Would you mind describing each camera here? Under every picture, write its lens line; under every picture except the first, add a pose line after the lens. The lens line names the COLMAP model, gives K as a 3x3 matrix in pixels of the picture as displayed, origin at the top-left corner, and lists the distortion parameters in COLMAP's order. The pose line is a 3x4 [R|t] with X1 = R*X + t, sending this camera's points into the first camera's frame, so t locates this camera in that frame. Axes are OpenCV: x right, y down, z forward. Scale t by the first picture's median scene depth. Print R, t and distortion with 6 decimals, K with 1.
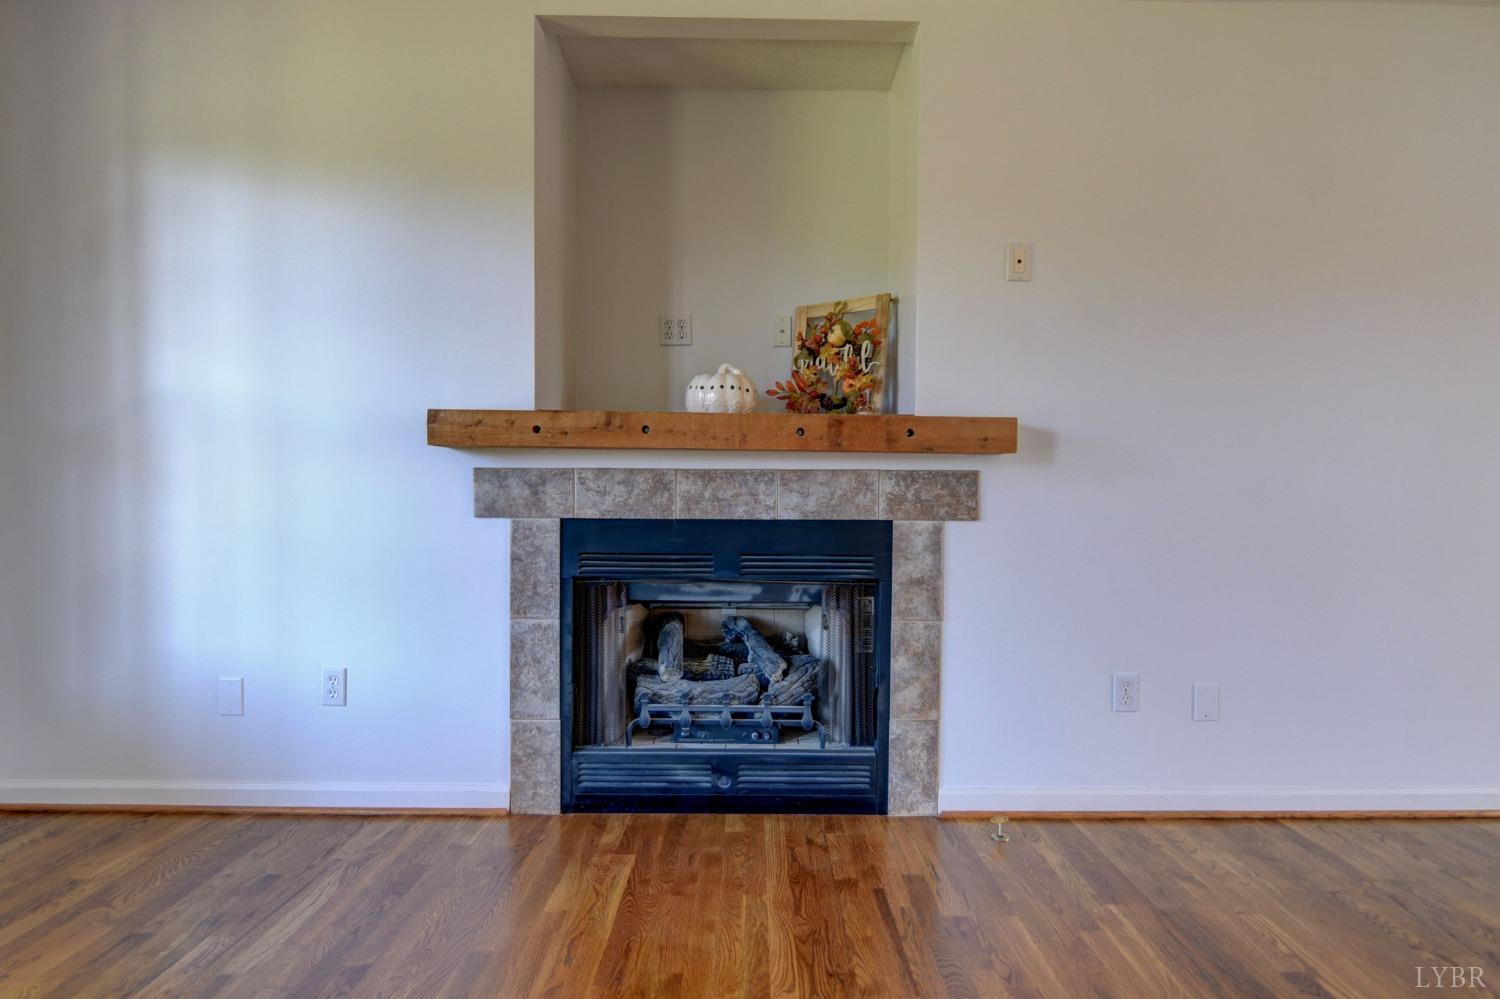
lens RADIAL K [[829.8, 0, 767.7], [0, 829.8, 522.3], [0, 0, 1]] dist [-0.016685, 0.004360]
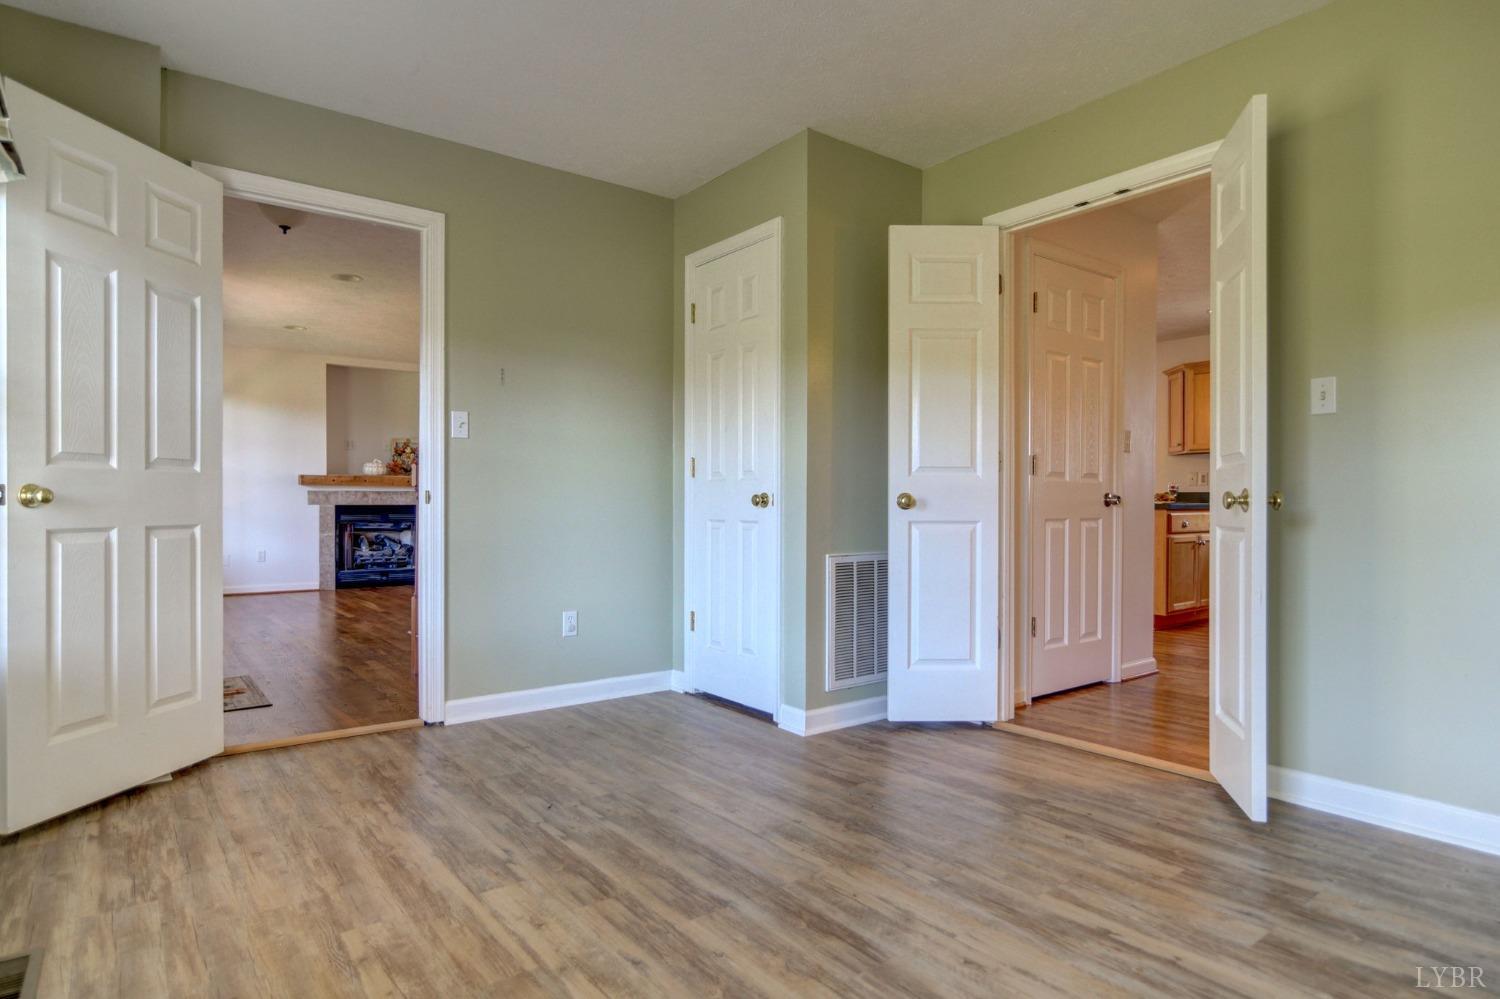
lens RADIAL K [[829.8, 0, 750.4], [0, 829.8, 507.8], [0, 0, 1]] dist [-0.016685, 0.004360]
pose [[0.800366, -0.012049, 0.599391, -0.936840], [0.026415, 0.999536, -0.015179, 0.107132], [-0.598930, 0.027982, 0.800312, -2.859321]]
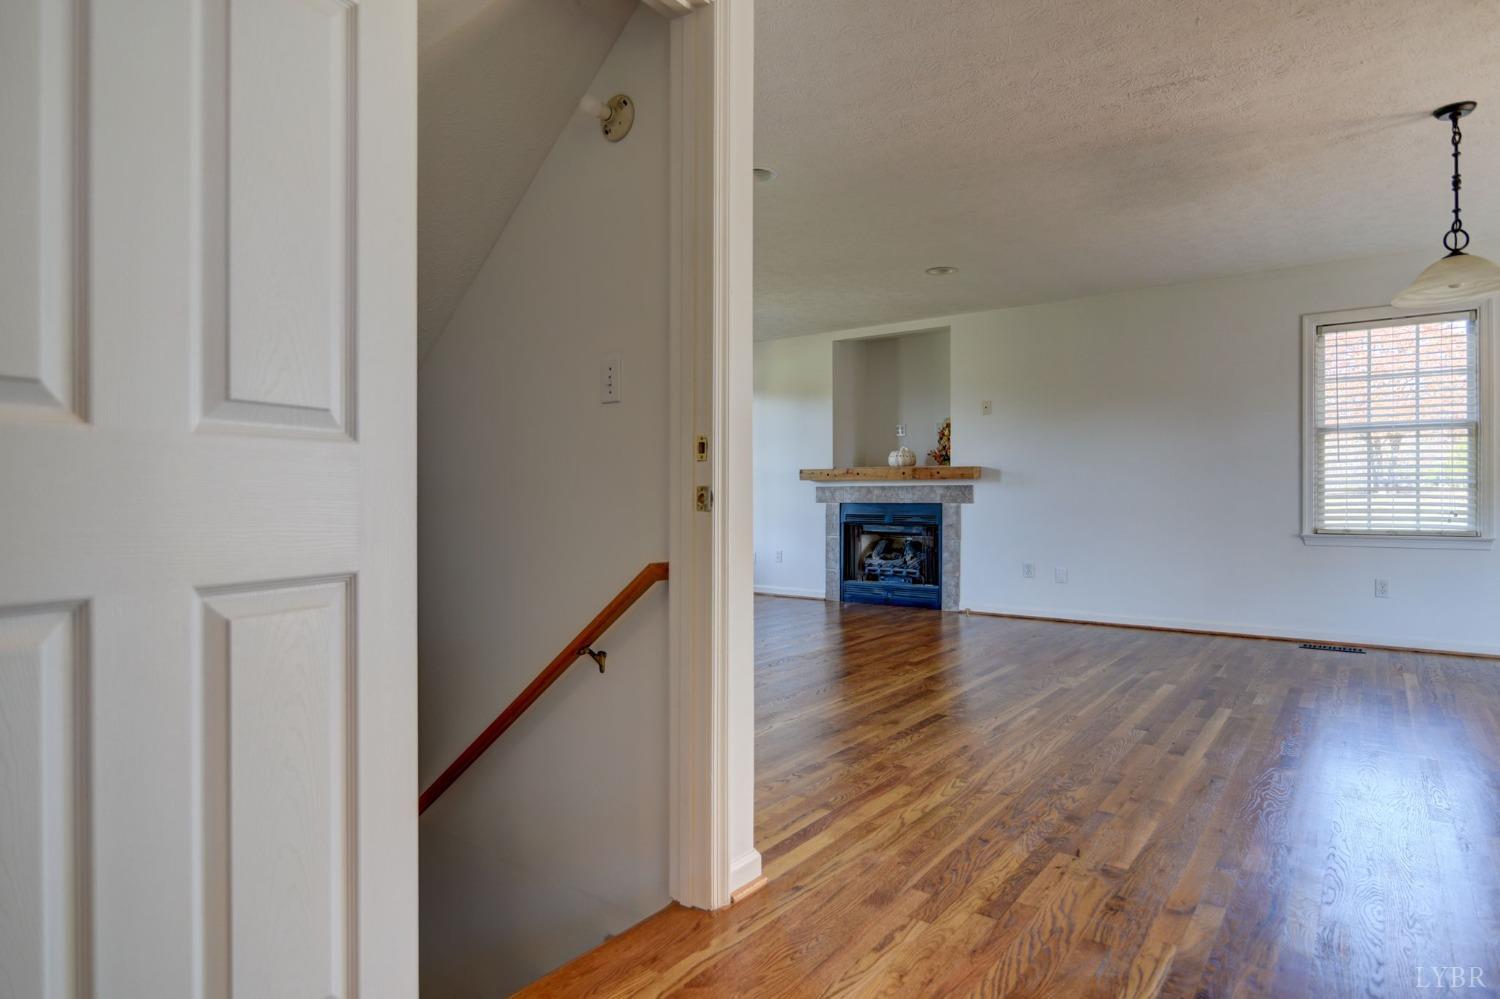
lens RADIAL K [[829.8, 0, 739.6], [0, 829.8, 498.5], [0, 0, 1]] dist [-0.016685, 0.004360]
pose [[0.780599, -0.007224, -0.624990, 1.354300], [-0.013344, 0.999513, -0.028218, 0.069078], [0.624889, 0.030367, 0.780122, -1.593064]]
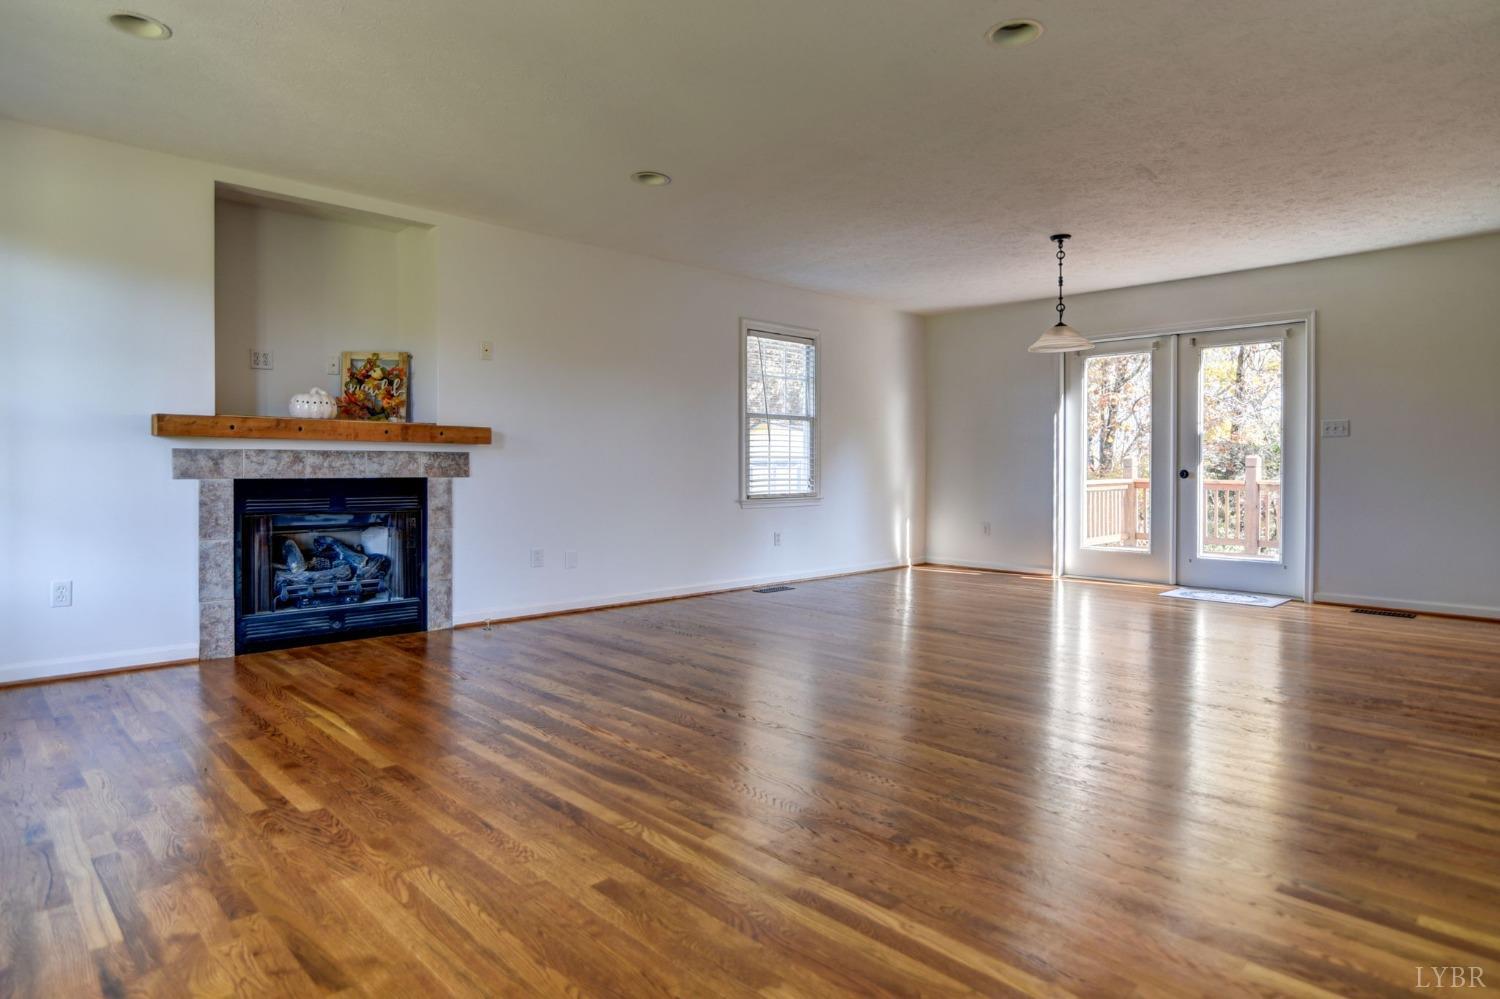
lens RADIAL K [[864.0, 0, 755.0], [0, 864.0, 476.6], [0, 0, 1]] dist [0.000342, -0.001030]
pose [[0.728495, -0.013475, 0.684919, -0.675347], [0.026048, 0.999628, -0.008038, 0.031937], [-0.684556, 0.023697, 0.728575, -0.999613]]
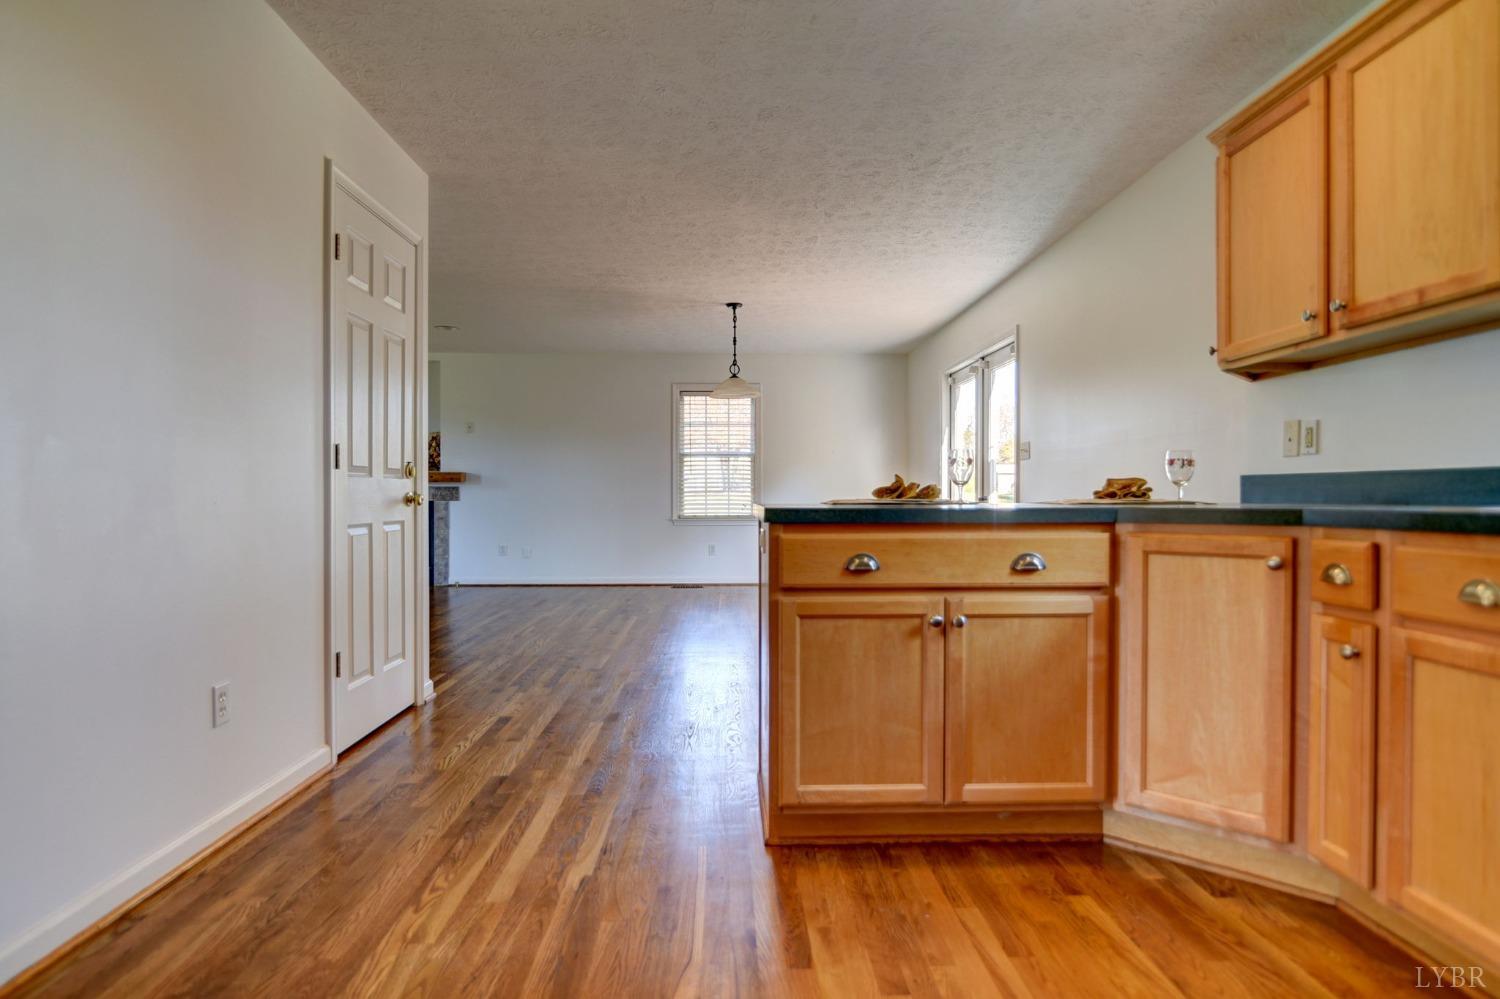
lens RADIAL K [[829.8, 0, 749.1], [0, 829.8, 501.5], [0, 0, 1]] dist [-0.016685, 0.004360]
pose [[0.999932, -0.007496, 0.008976, 1.448135], [0.007703, 0.999702, -0.023171, 0.091996], [-0.008799, 0.023239, 0.999691, -2.505072]]
